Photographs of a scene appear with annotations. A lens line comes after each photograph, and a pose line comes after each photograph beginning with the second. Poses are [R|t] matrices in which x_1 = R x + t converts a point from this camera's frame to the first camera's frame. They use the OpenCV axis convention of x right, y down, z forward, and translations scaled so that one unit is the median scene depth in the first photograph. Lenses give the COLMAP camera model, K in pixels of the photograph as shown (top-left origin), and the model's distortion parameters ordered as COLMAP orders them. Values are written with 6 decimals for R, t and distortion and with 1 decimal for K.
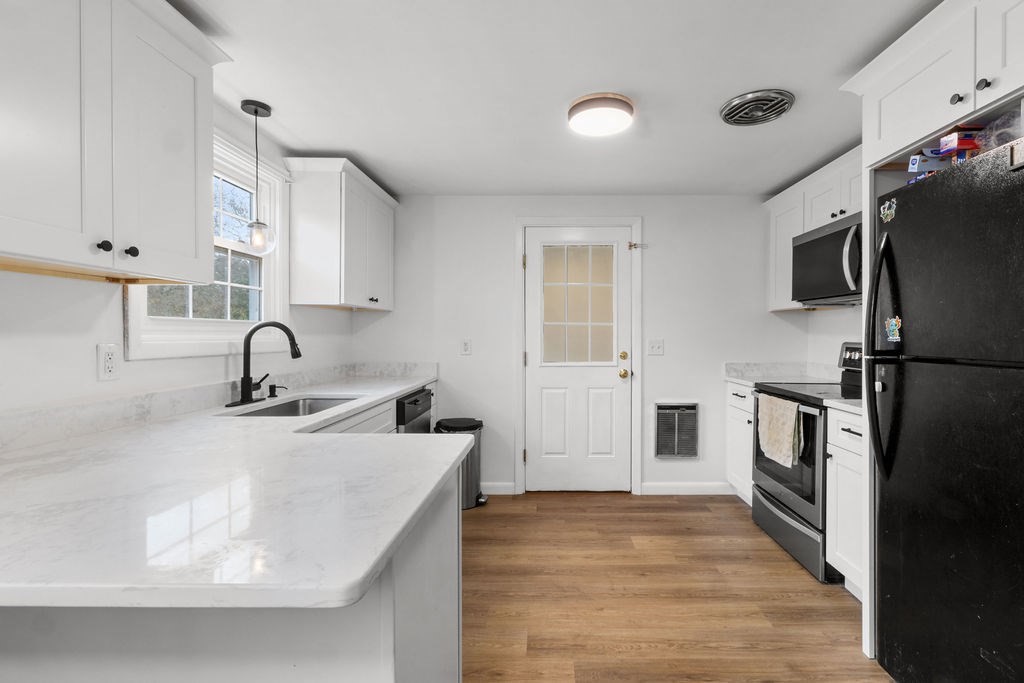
lens RADIAL K [[466.4, 0, 541.5], [0, 466.4, 339.3], [0, 0, 1]] dist [0.000869, 0.002891]
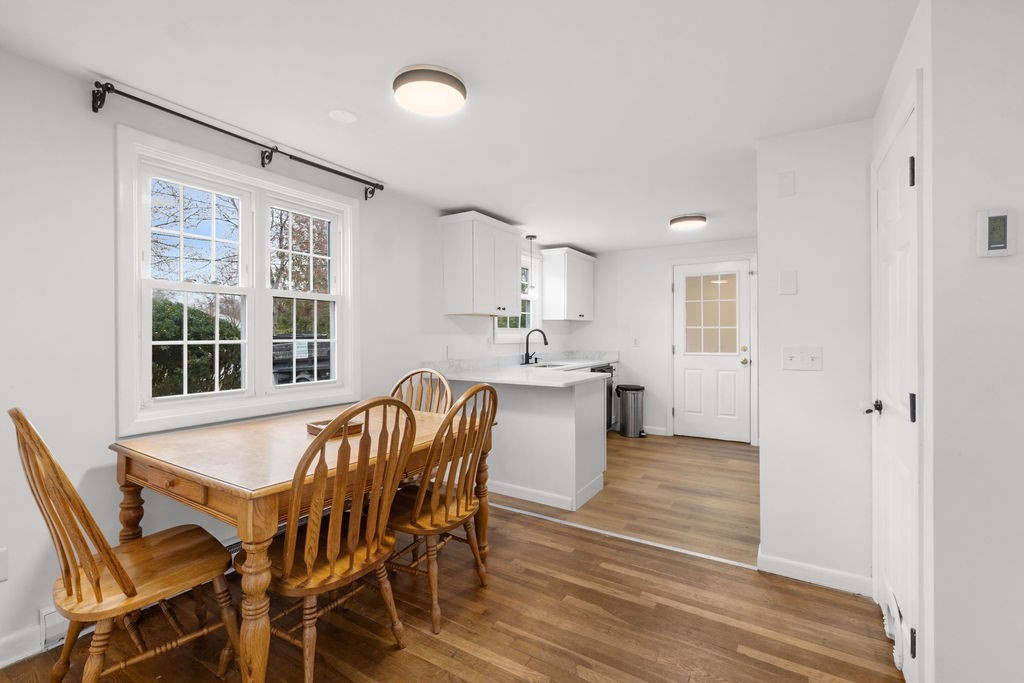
lens RADIAL K [[466.4, 0, 512.9], [0, 466.4, 338.2], [0, 0, 1]] dist [0.000869, 0.002891]
pose [[0.865507, 0.002300, -0.500891, 0.332292], [-0.003259, 0.999994, -0.001040, 0.007020], [0.500886, 0.002533, 0.865510, -0.739681]]
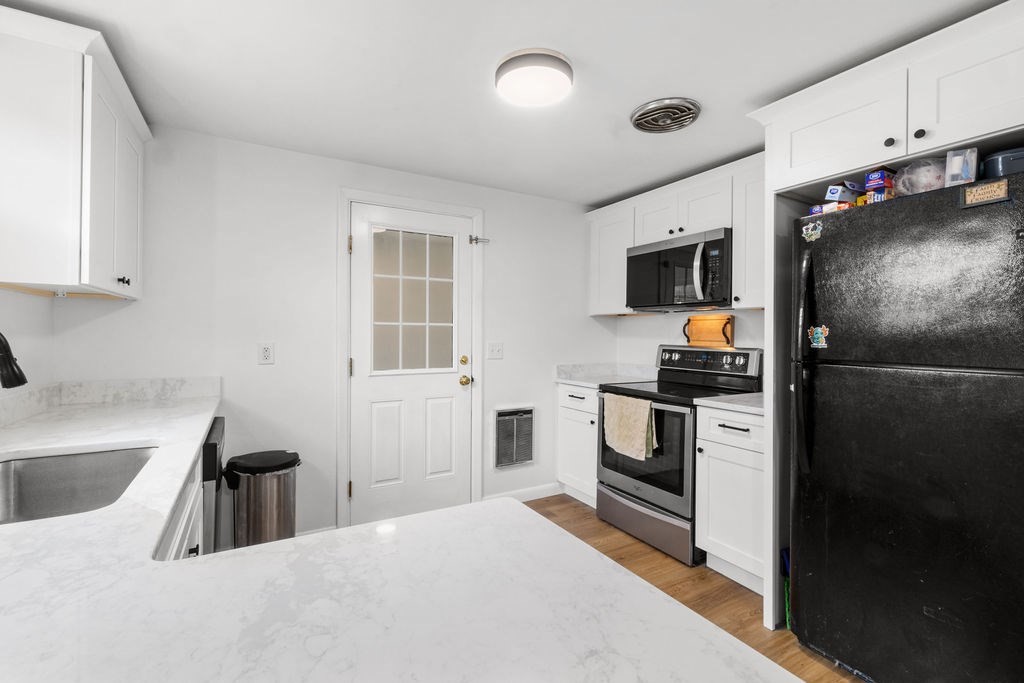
lens RADIAL K [[466.4, 0, 527.0], [0, 466.4, 338.9], [0, 0, 1]] dist [0.000869, 0.002891]
pose [[0.861991, 0.000687, 0.506923, -0.209554], [-0.000699, 1.000000, -0.000167, -0.007784], [-0.506923, -0.000210, 0.861992, 0.189340]]
